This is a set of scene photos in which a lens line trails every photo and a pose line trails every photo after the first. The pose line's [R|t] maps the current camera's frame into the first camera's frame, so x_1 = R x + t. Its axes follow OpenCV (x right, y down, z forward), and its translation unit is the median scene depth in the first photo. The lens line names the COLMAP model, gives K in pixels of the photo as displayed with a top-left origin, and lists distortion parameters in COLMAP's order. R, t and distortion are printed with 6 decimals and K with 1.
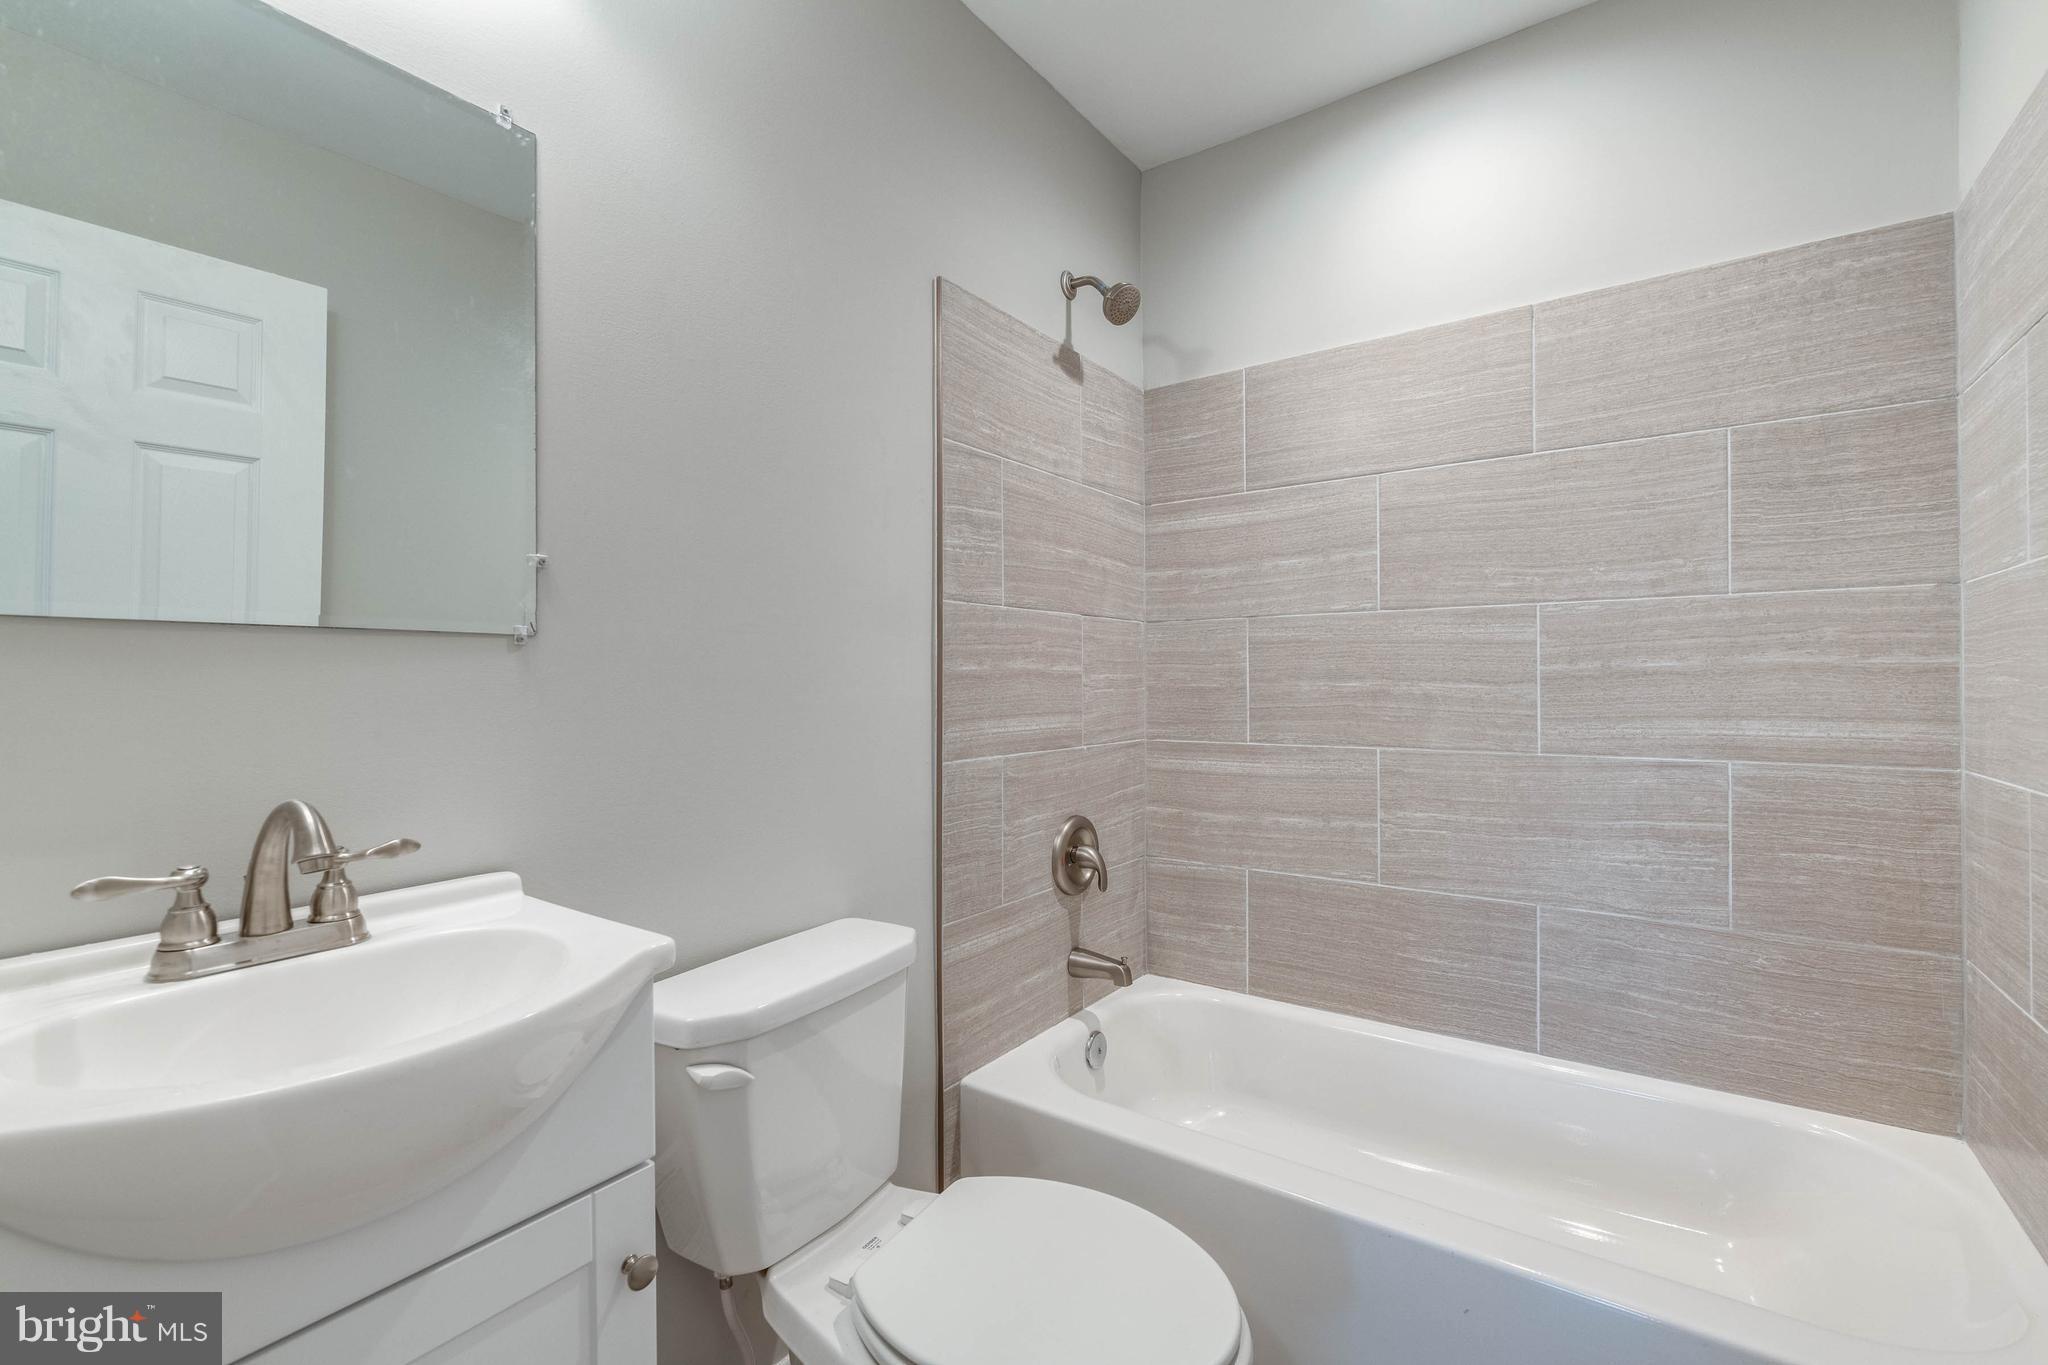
lens RADIAL K [[884.7, 0, 1032.5], [0, 884.7, 673.4], [0, 0, 1]] dist [-0.000860, -0.000222]
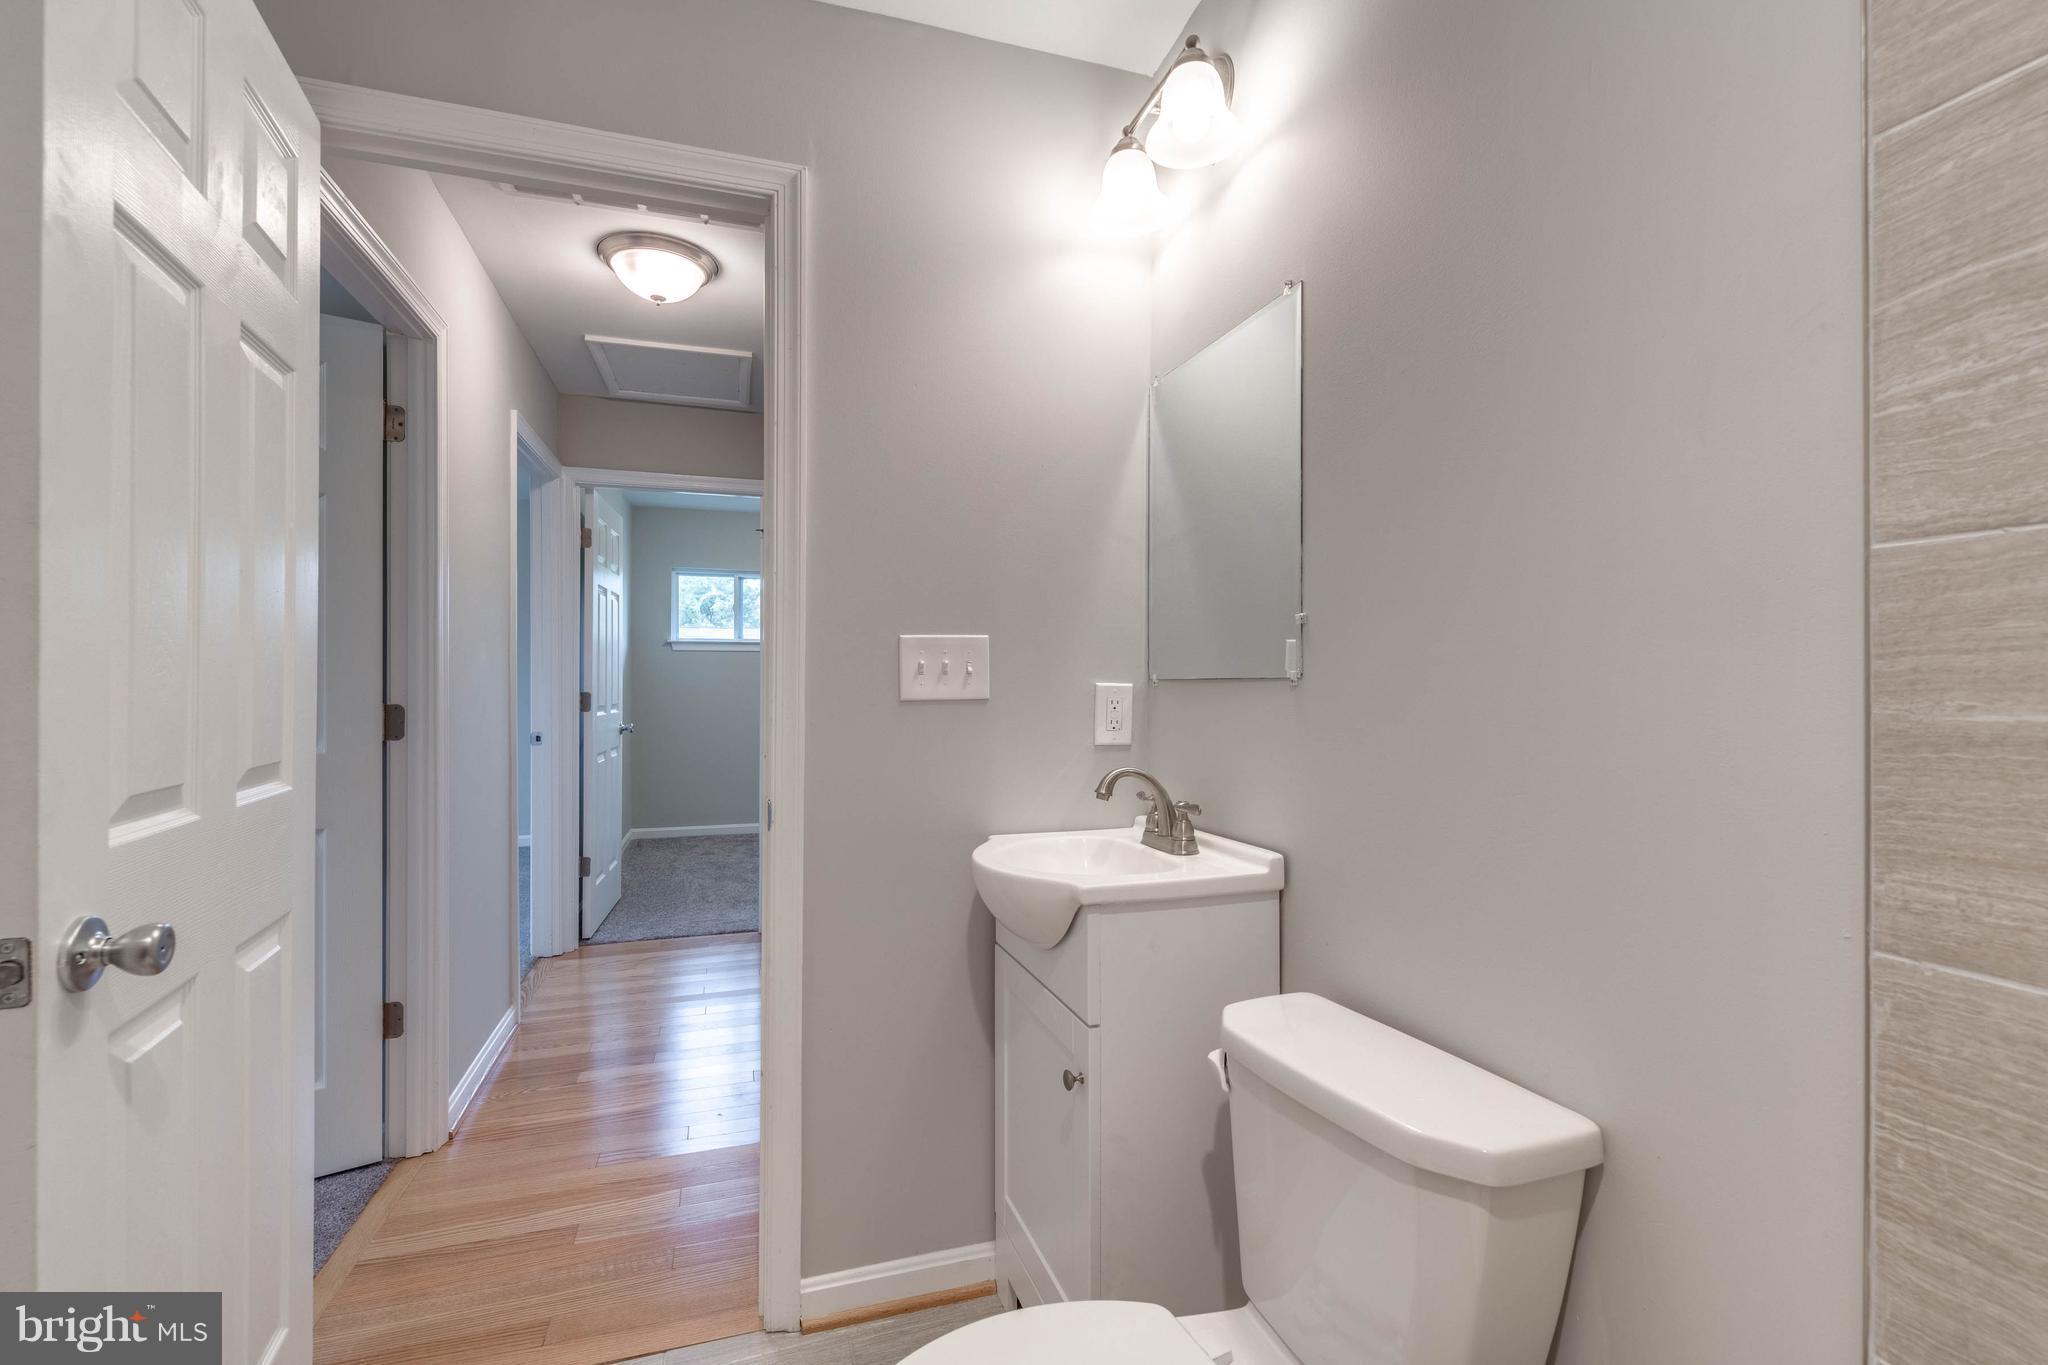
lens RADIAL K [[884.7, 0, 1032.5], [0, 884.7, 673.4], [0, 0, 1]] dist [-0.000860, -0.000222]
pose [[-0.606430, -0.002835, -0.795132, 0.438237], [0.012304, 0.999840, -0.012949, -0.024021], [0.795042, -0.017636, -0.606298, 0.917510]]
